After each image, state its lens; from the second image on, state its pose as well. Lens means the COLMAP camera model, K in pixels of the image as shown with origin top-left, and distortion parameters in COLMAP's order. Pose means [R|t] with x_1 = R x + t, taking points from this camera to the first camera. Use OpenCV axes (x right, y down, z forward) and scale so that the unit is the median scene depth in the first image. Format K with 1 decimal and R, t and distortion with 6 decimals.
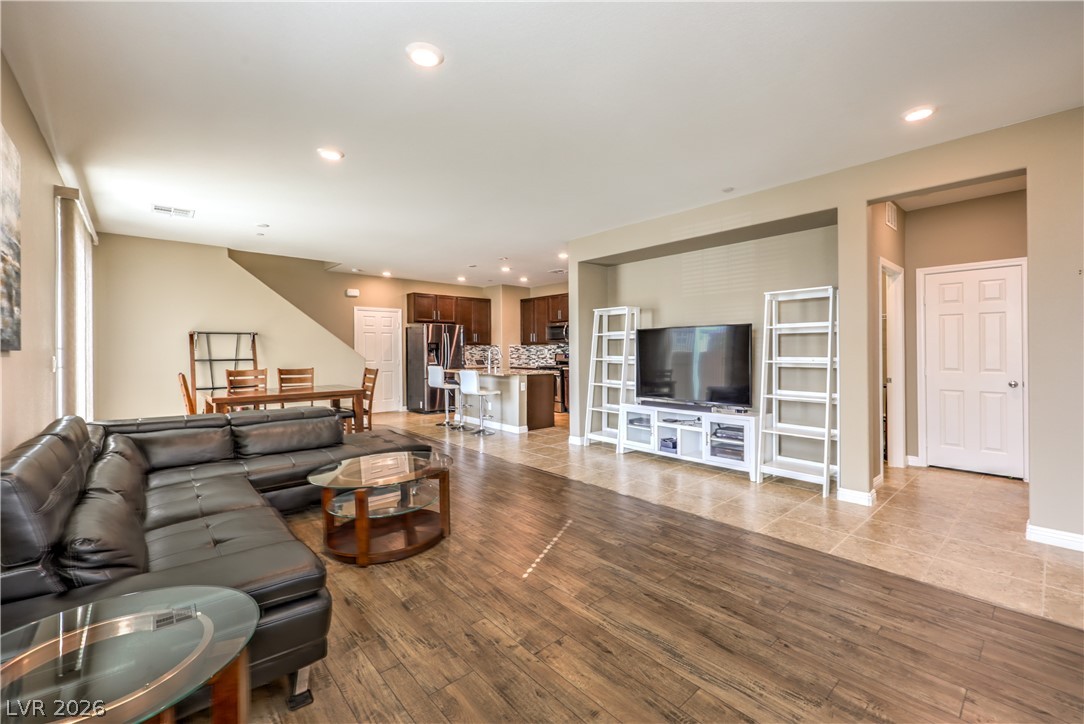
lens RADIAL K [[458.5, 0, 548.8], [0, 458.5, 357.6], [0, 0, 1]] dist [-0.008606, -0.000852]
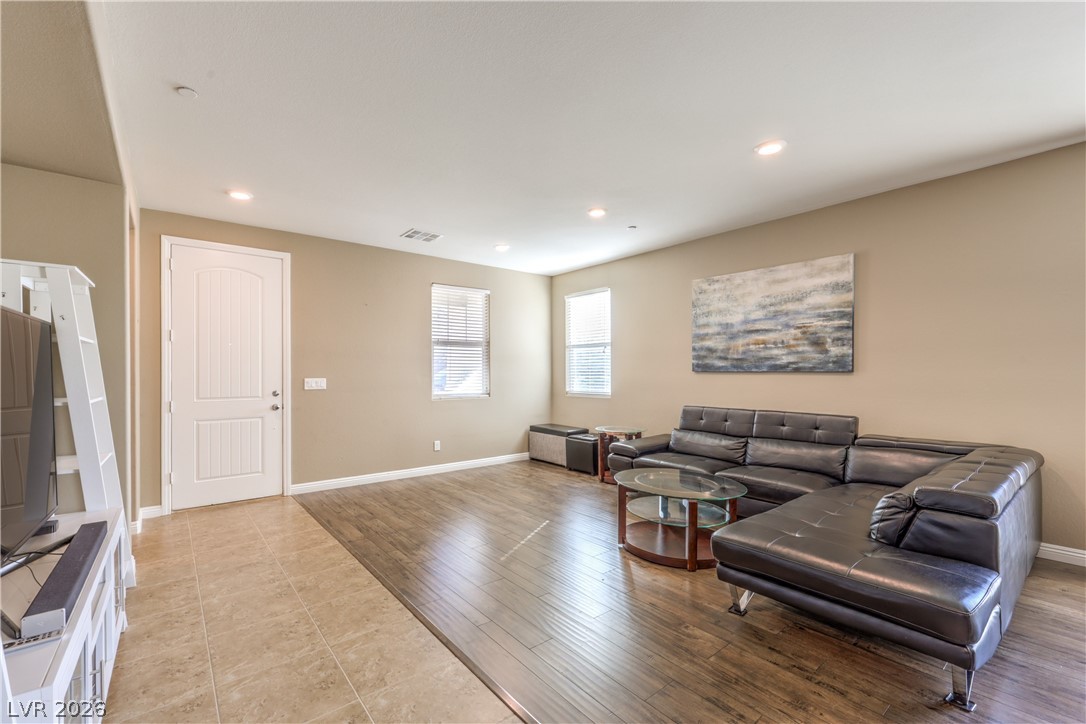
lens RADIAL K [[448.8, 0, 517.1], [0, 448.8, 372.2], [0, 0, 1]] dist [-0.005926, 0.002469]
pose [[-0.996934, 0.010989, 0.077474, -0.028871], [0.012425, 0.999759, 0.018081, -0.020021], [-0.077257, 0.018989, -0.996830, 0.975423]]
